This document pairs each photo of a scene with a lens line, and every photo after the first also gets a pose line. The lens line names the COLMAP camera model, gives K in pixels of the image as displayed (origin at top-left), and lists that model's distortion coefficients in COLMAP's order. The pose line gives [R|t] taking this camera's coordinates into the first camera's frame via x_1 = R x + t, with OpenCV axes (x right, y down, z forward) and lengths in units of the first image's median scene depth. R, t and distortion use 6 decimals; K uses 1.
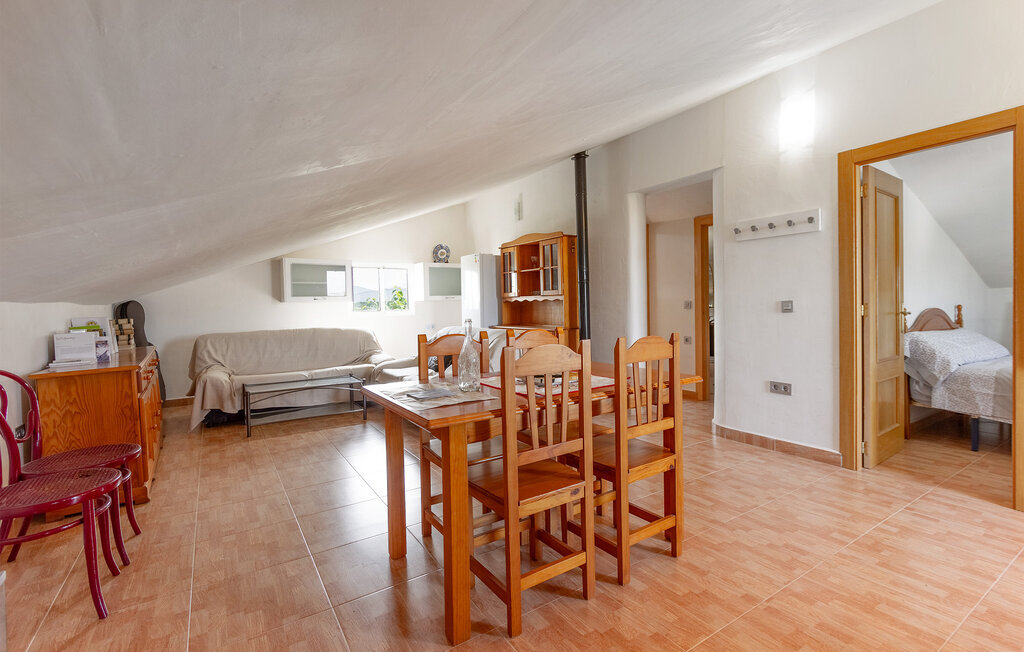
lens RADIAL K [[471.9, 0, 523.1], [0, 471.9, 313.2], [0, 0, 1]] dist [-0.003510, -0.000616]
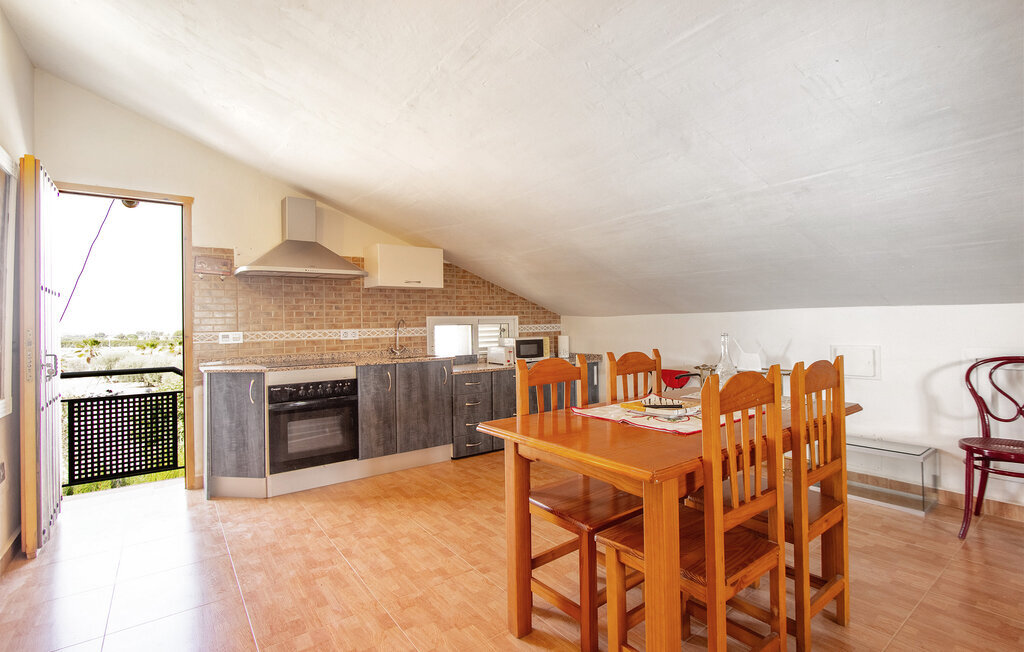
lens RADIAL K [[471.9, 0, 517.4], [0, 471.9, 321.6], [0, 0, 1]] dist [-0.003510, -0.000616]
pose [[-0.997745, 0.041357, -0.052865, 0.143861], [0.040663, 0.999073, 0.014139, -0.017783], [0.053401, 0.011957, -0.998502, 0.736038]]
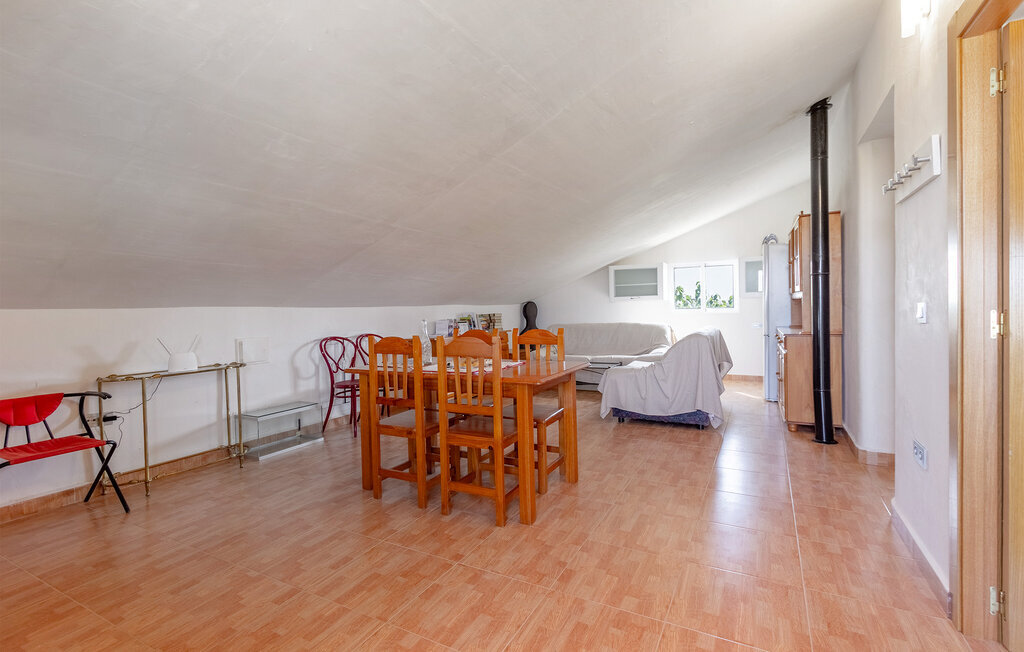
lens RADIAL K [[471.9, 0, 503.3], [0, 471.9, 319.1], [0, 0, 1]] dist [-0.003510, -0.000616]
pose [[0.462734, 0.027460, -0.886072, 0.529792], [-0.001821, 0.999547, 0.030026, -0.014933], [0.886495, -0.012280, 0.462575, 0.182210]]
